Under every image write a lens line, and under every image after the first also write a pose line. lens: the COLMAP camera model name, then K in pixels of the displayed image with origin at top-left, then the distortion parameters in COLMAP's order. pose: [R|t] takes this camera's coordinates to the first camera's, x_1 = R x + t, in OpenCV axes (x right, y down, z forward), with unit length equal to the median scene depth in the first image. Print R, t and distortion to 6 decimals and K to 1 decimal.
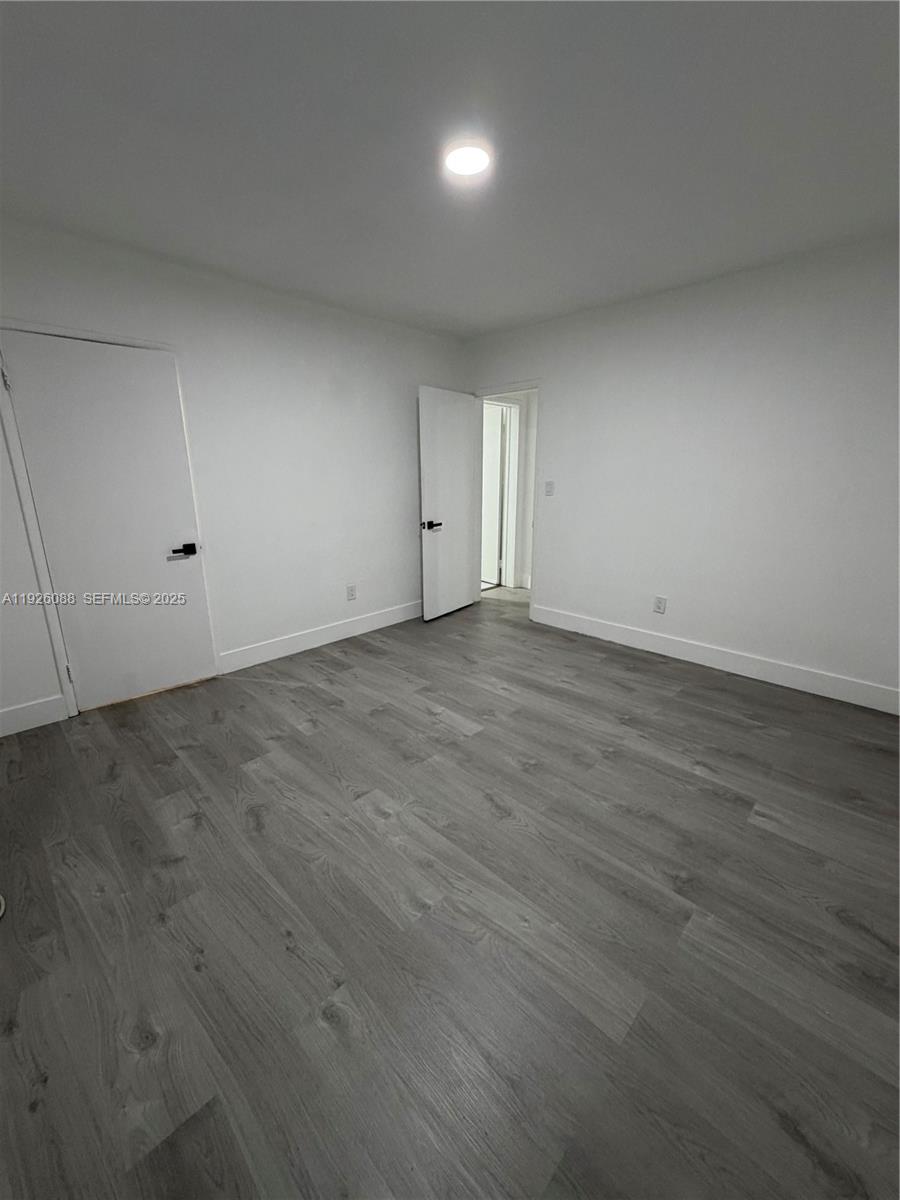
lens RADIAL K [[480.2, 0, 449.2], [0, 480.2, 596.7], [0, 0, 1]] dist [0.000024, 0.000063]
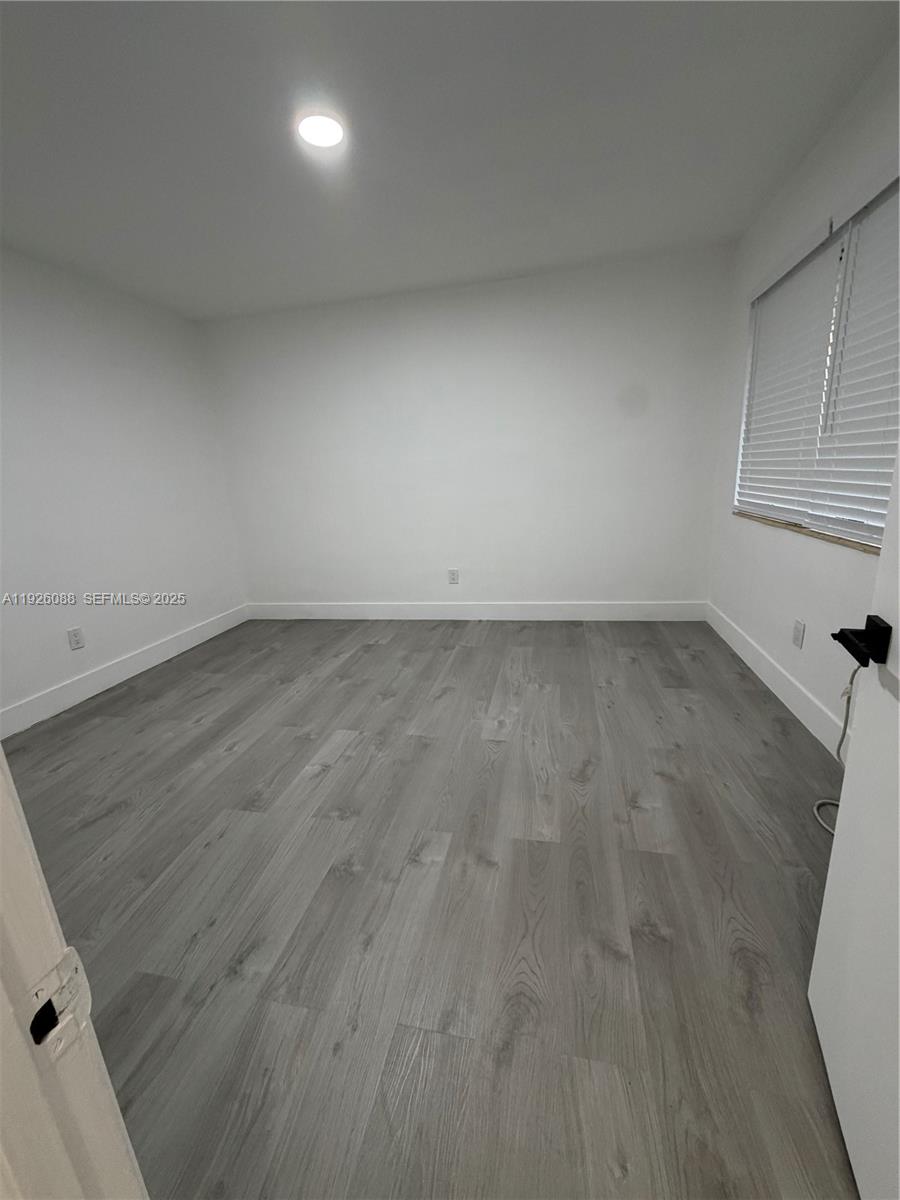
lens RADIAL K [[480.2, 0, 449.2], [0, 480.2, 596.7], [0, 0, 1]] dist [0.000024, 0.000063]
pose [[-0.535998, -0.174446, 0.825999, -0.753059], [0.275087, 0.888928, 0.366242, -0.231118], [-0.798144, 0.423527, -0.428476, 1.111308]]
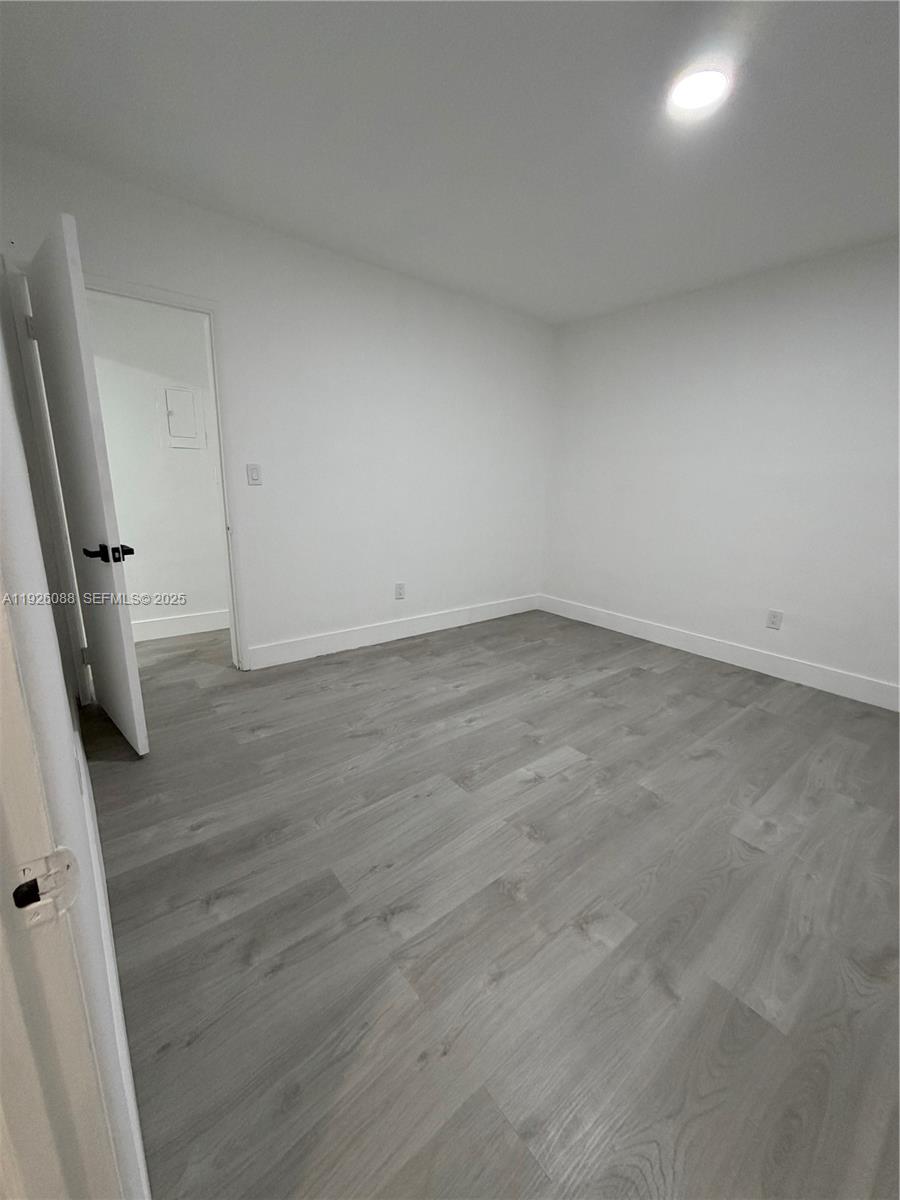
lens RADIAL K [[480.2, 0, 449.2], [0, 480.2, 596.7], [0, 0, 1]] dist [0.000024, 0.000063]
pose [[0.104966, -0.231139, 0.967242, -0.729481], [0.225215, 0.952870, 0.203264, -0.210982], [-0.968638, 0.196501, 0.152075, 1.018163]]
